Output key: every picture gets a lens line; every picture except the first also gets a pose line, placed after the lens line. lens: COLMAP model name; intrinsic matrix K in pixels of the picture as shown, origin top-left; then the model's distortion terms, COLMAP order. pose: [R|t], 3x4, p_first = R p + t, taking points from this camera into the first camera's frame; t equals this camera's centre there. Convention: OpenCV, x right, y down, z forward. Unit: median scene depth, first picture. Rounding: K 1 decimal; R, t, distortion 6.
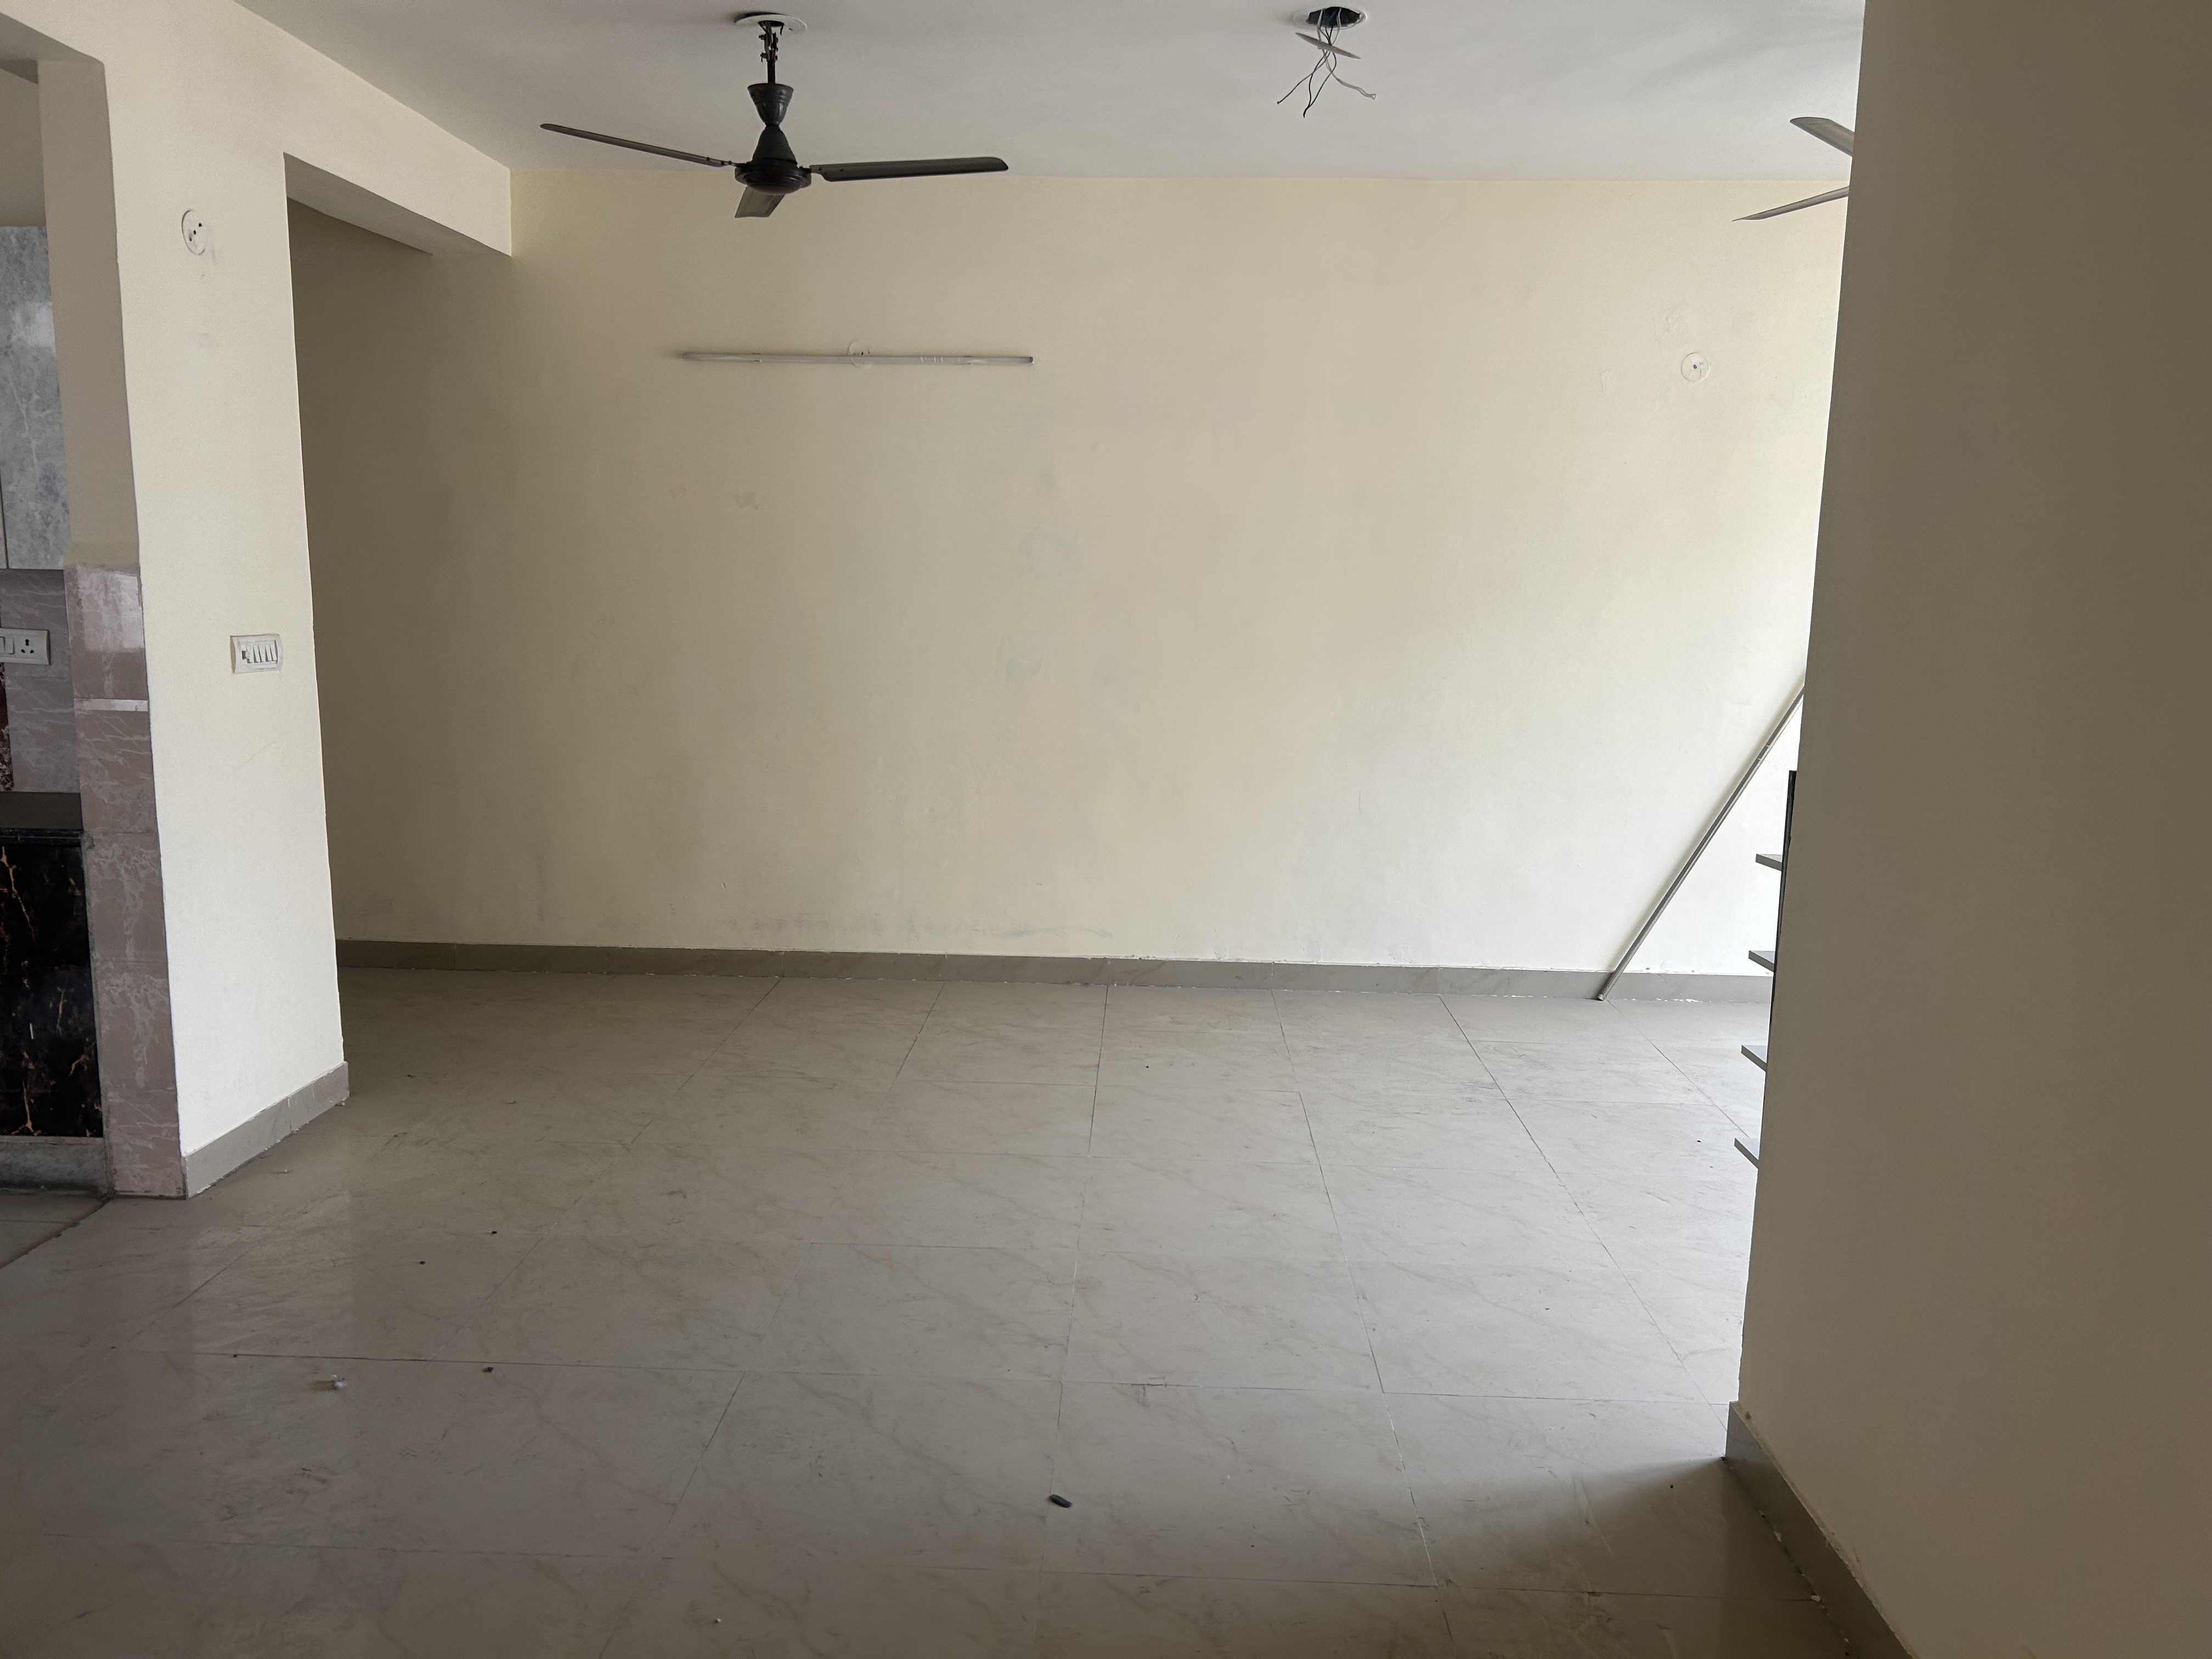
lens RADIAL K [[1511.6, 0, 1106.5], [0, 1511.6, 786.0], [0, 0, 1]] dist [0.023495, -0.024022]
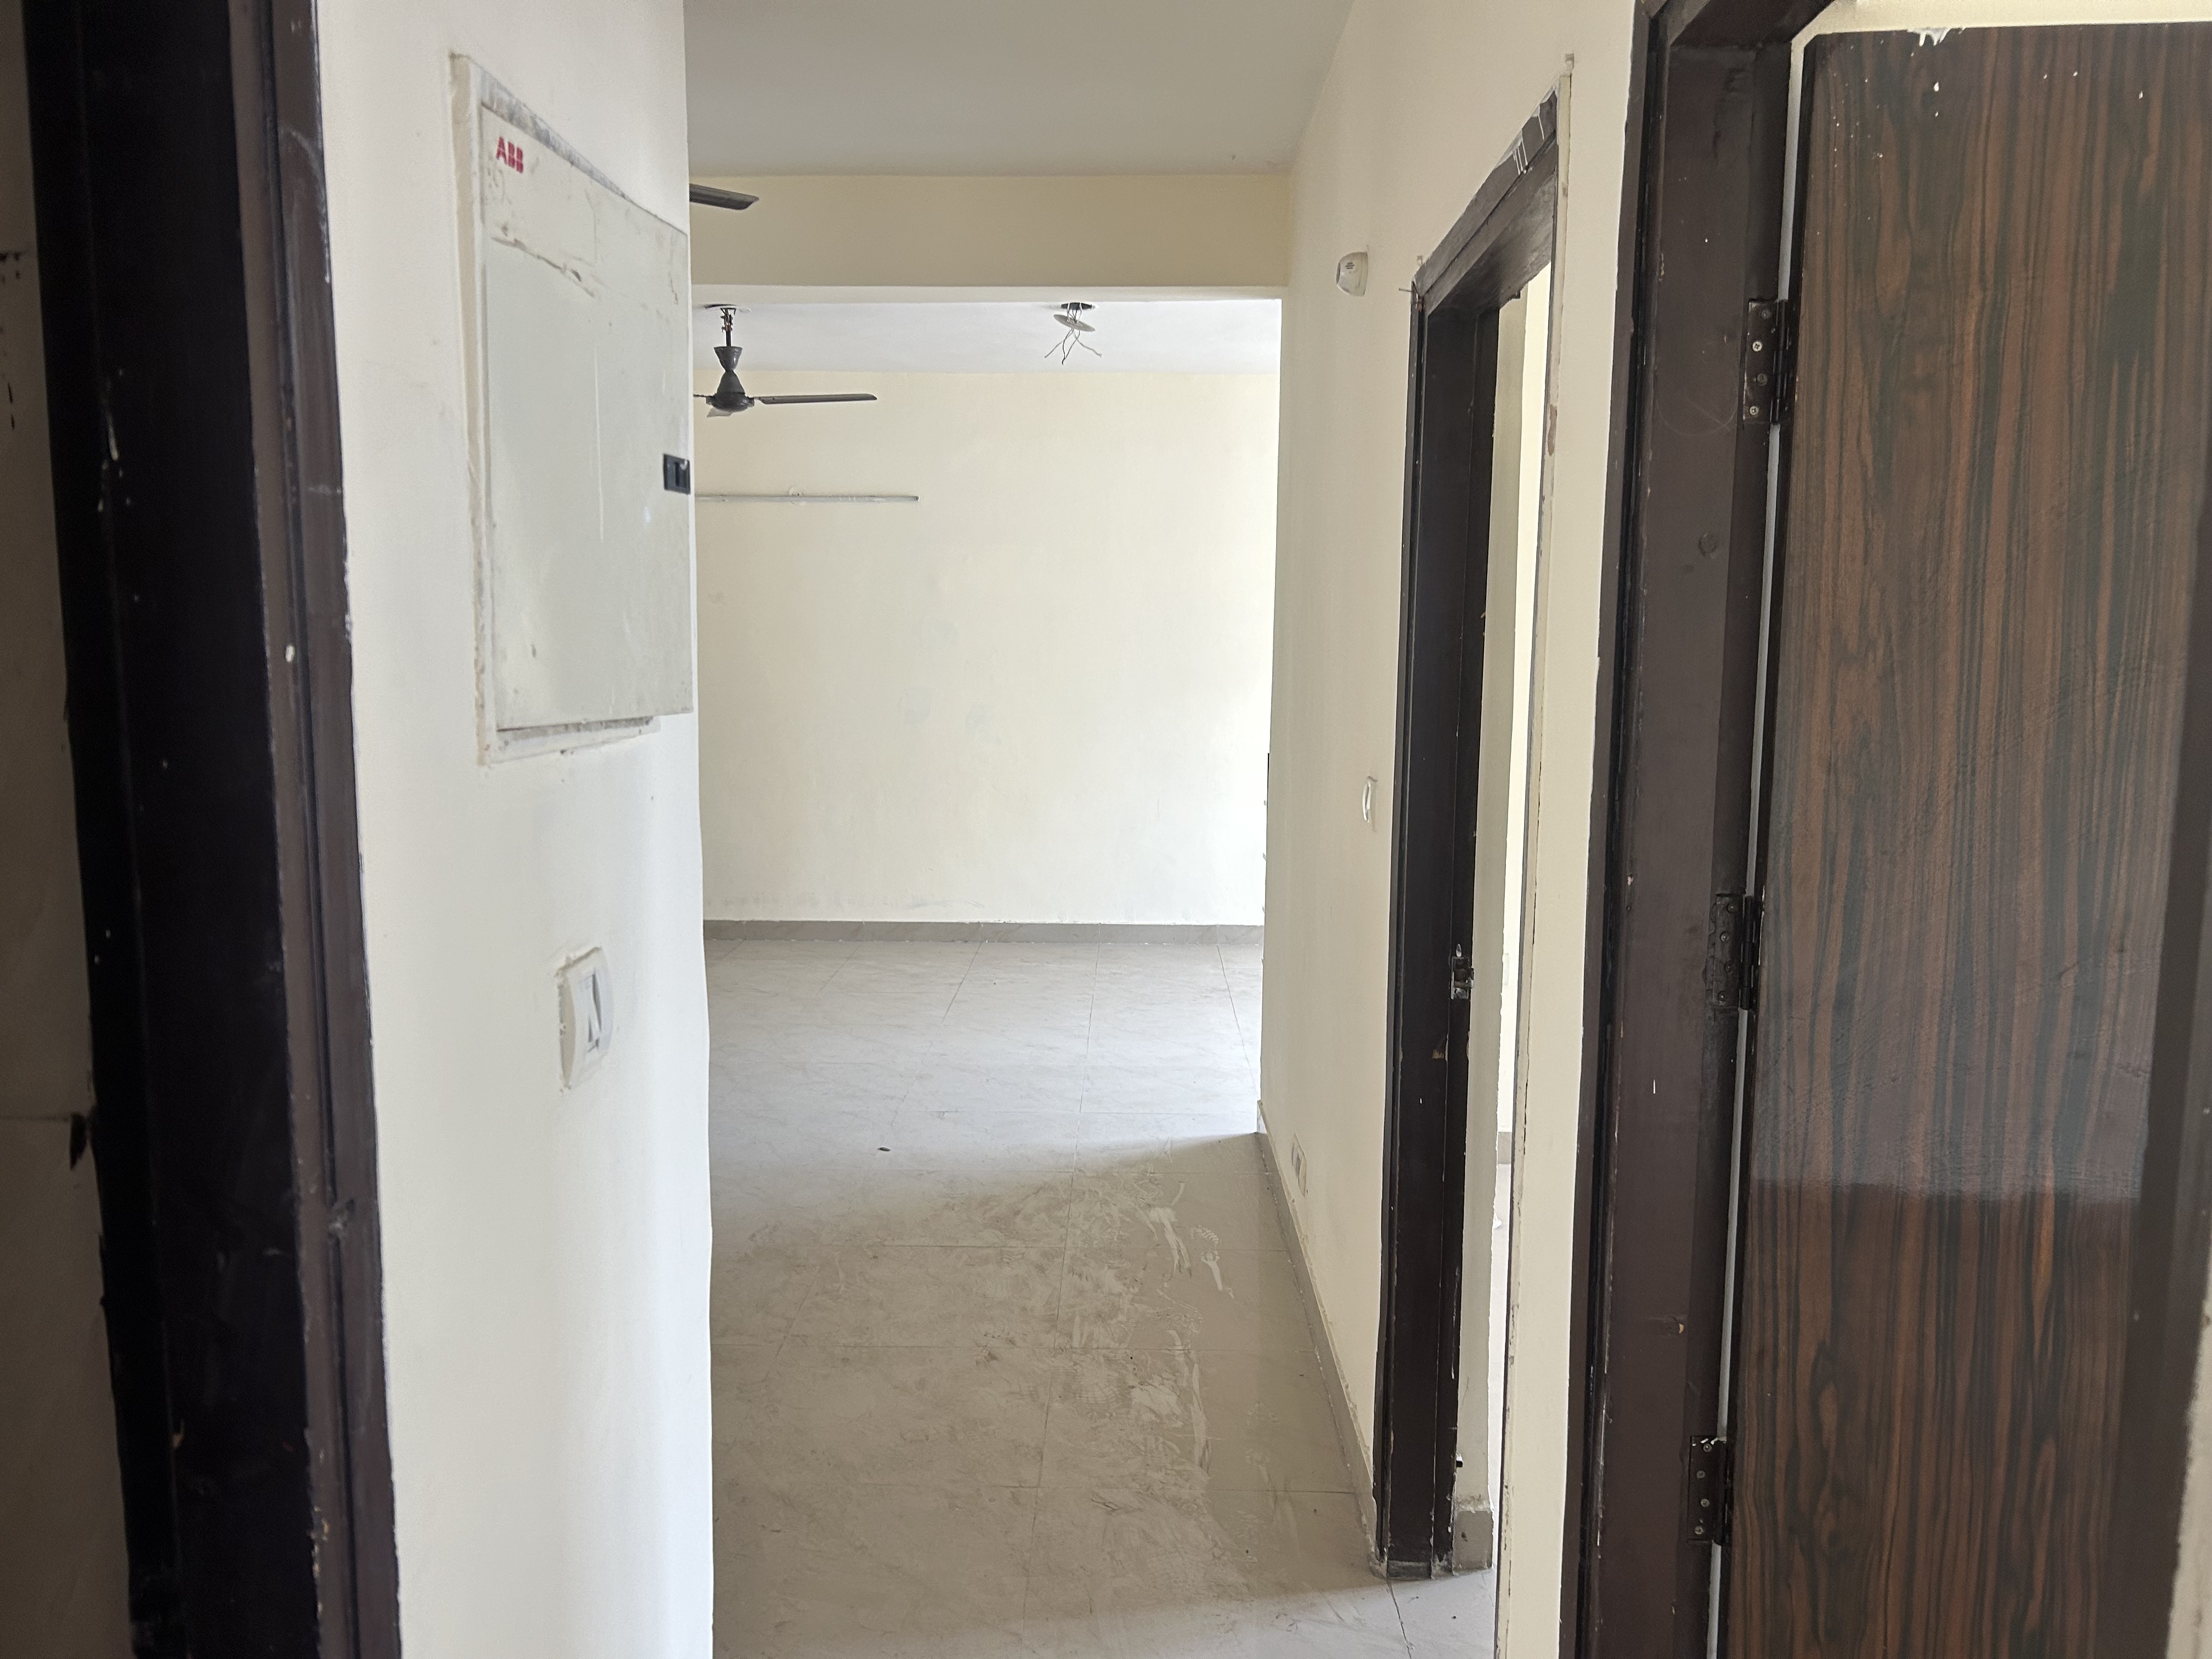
lens RADIAL K [[1443.1, 0, 1106.4], [0, 1443.1, 797.4], [0, 0, 1]] dist [0.033642, -0.000567]
pose [[0.999629, -0.012233, 0.024329, 0.131677], [0.013021, 0.999387, -0.032490, 0.067230], [-0.023917, 0.032795, 0.999176, -0.511597]]
